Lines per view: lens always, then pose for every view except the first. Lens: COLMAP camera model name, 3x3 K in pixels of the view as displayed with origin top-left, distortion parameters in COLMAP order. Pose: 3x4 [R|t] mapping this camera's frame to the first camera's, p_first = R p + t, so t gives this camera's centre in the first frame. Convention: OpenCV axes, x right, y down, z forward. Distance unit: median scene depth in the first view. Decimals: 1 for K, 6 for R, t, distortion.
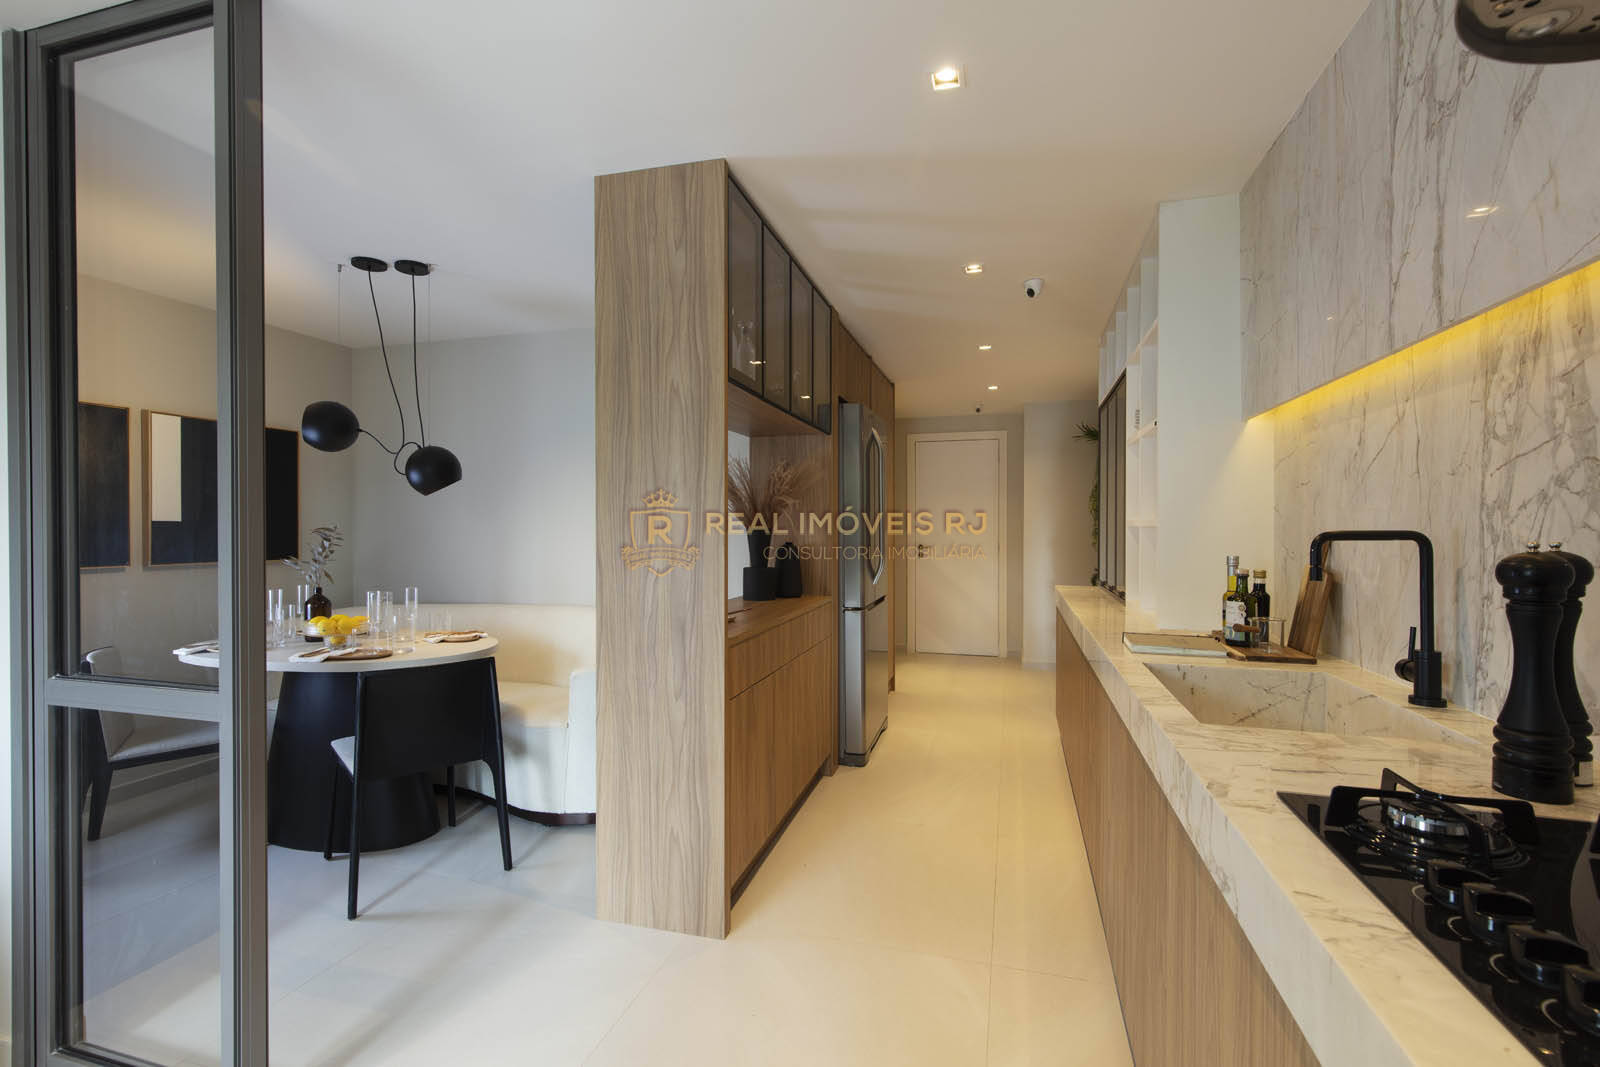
lens RADIAL K [[726.2, 0, 798.9], [0, 726.2, 531.3], [0, 0, 1]] dist [0.000881, 0.000029]
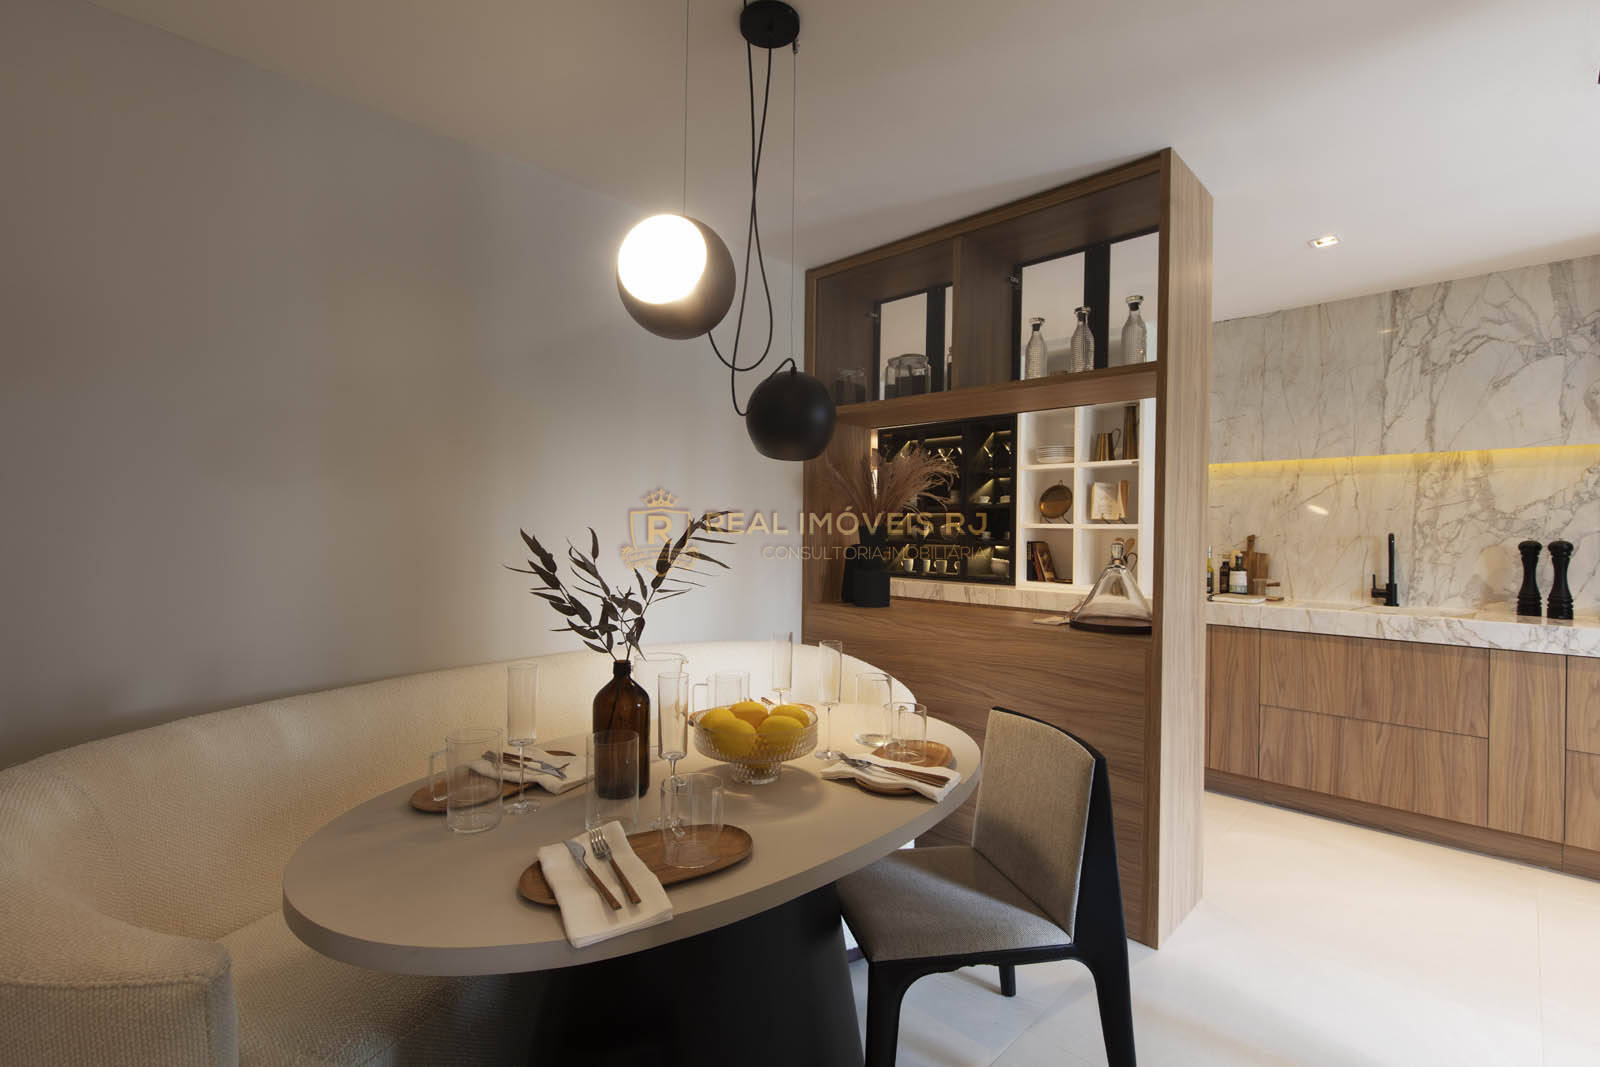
lens RADIAL K [[726.2, 0, 801.2], [0, 726.2, 526.0], [0, 0, 1]] dist [0.000881, 0.000029]
pose [[0.479408, -0.000507, 0.877592, -2.437010], [-0.001970, 0.999997, 0.001654, -0.027534], [-0.877590, -0.002522, 0.479405, 1.763262]]
